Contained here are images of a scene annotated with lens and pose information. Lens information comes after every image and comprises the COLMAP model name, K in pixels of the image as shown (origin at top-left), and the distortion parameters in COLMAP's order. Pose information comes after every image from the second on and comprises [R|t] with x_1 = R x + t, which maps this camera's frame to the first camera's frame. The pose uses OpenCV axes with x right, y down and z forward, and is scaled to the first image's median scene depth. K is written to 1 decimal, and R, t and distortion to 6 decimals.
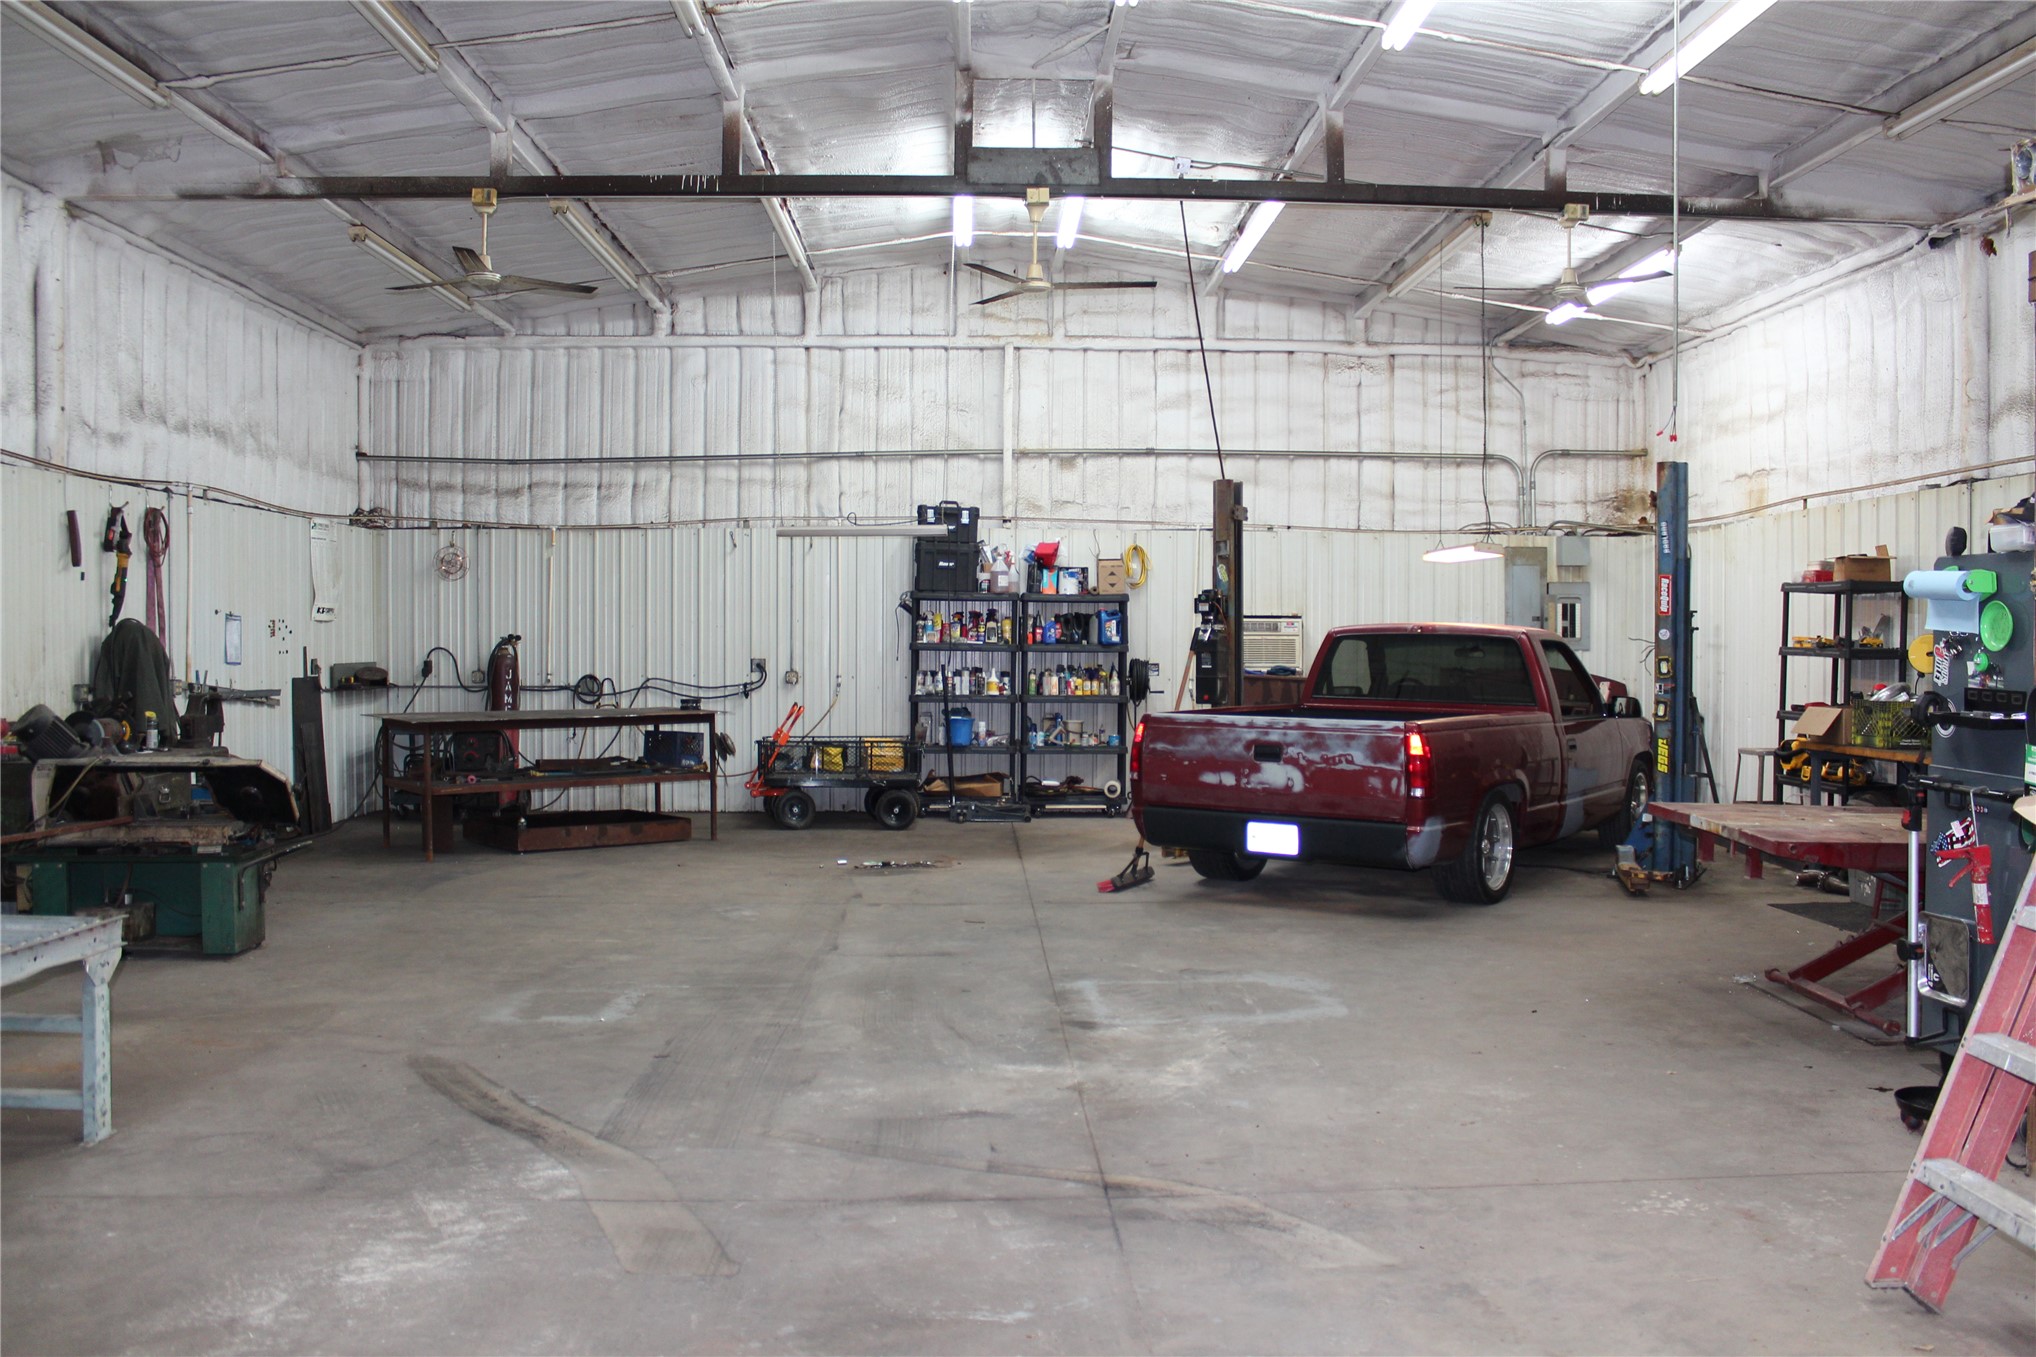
lens RADIAL K [[1682.3, 0, 1037.7], [0, 1682.3, 679.9], [0, 0, 1]] dist [-0.163234, 0.144264]
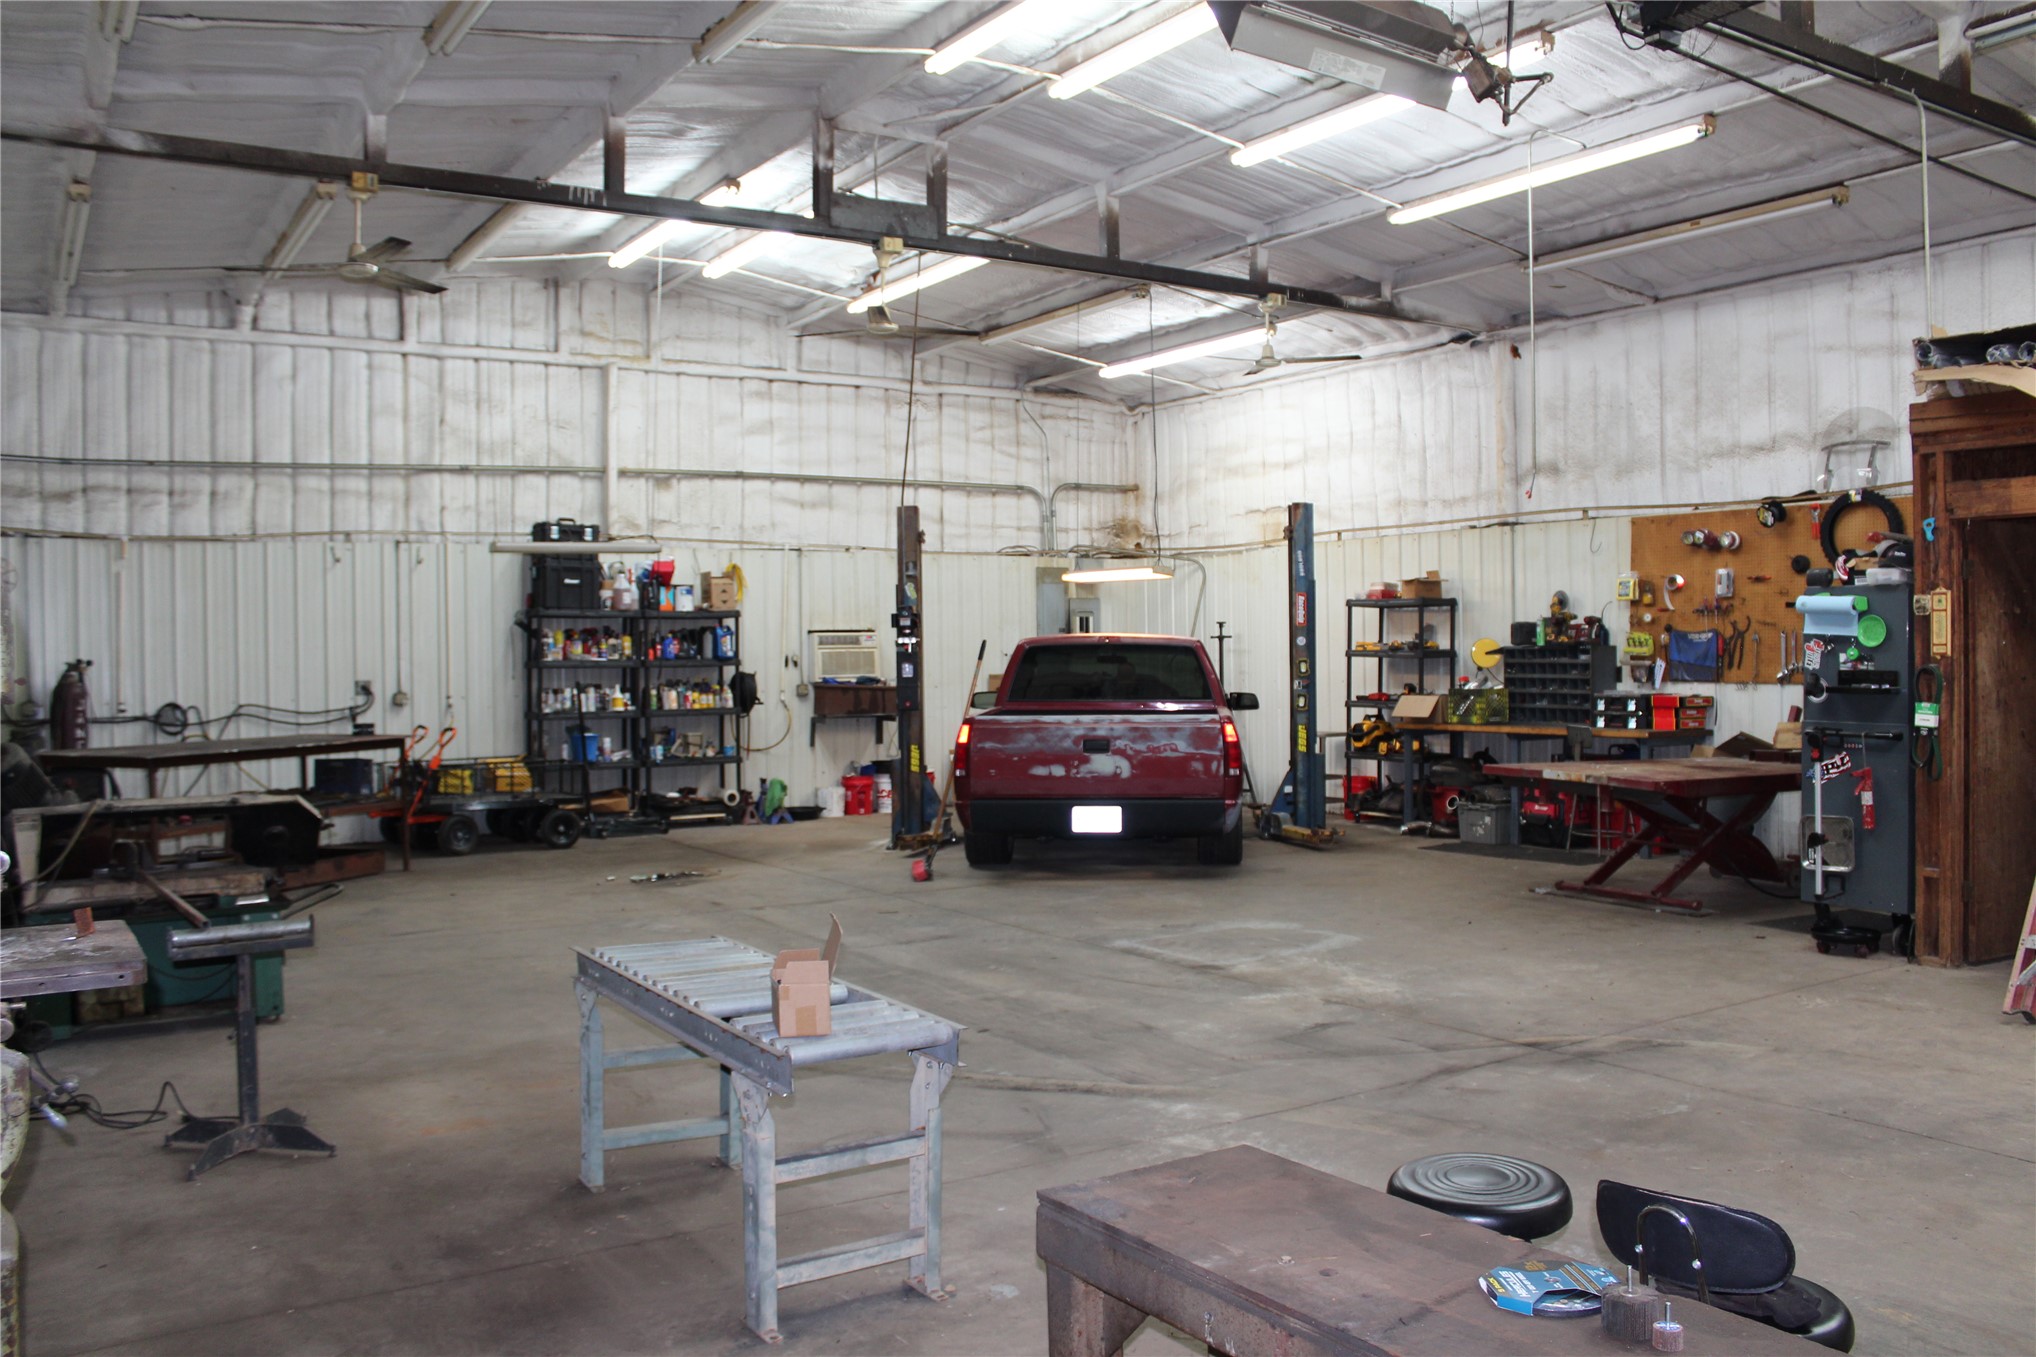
lens RADIAL K [[1682.3, 0, 1019.7], [0, 1682.3, 691.0], [0, 0, 1]] dist [-0.163234, 0.144264]
pose [[0.861672, -0.025637, 0.506817, -0.482044], [0.026991, 0.999625, 0.004675, -0.001627], [-0.506747, 0.009651, 0.862041, 0.019137]]
